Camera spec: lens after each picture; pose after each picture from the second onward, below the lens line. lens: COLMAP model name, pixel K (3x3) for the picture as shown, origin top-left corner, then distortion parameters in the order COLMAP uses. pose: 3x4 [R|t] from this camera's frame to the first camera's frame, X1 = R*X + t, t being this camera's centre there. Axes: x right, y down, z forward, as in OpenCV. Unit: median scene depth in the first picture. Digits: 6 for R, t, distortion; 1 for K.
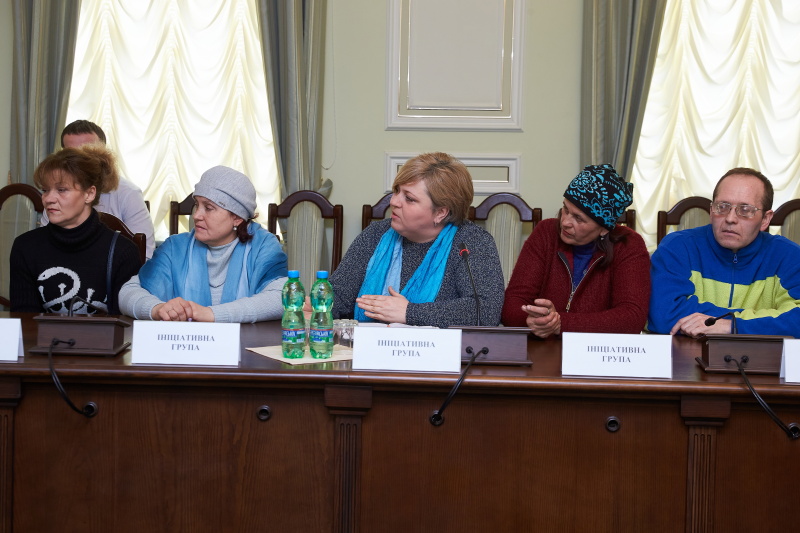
lens RADIAL K [[1437.3, 0, 400.0], [0, 1437.3, 266.5], [0, 0, 1]] dist [0.141511, -0.024883]
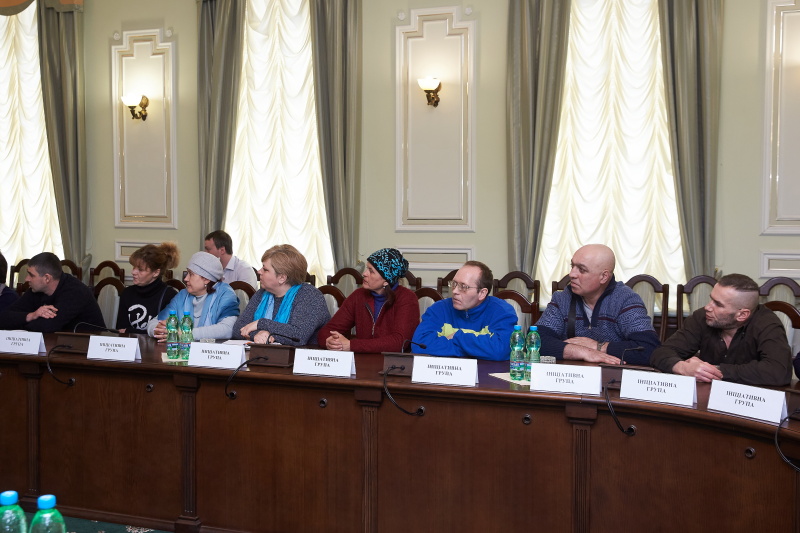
lens RADIAL K [[961.1, 0, 400.0], [0, 961.1, 266.5], [0, 0, 1]] dist [-0.012650, 0.024072]
pose [[0.945954, 0.002067, -0.324293, 0.454720], [-0.022204, 0.998046, -0.058407, 0.009385], [0.323539, 0.062451, 0.944152, -0.043183]]
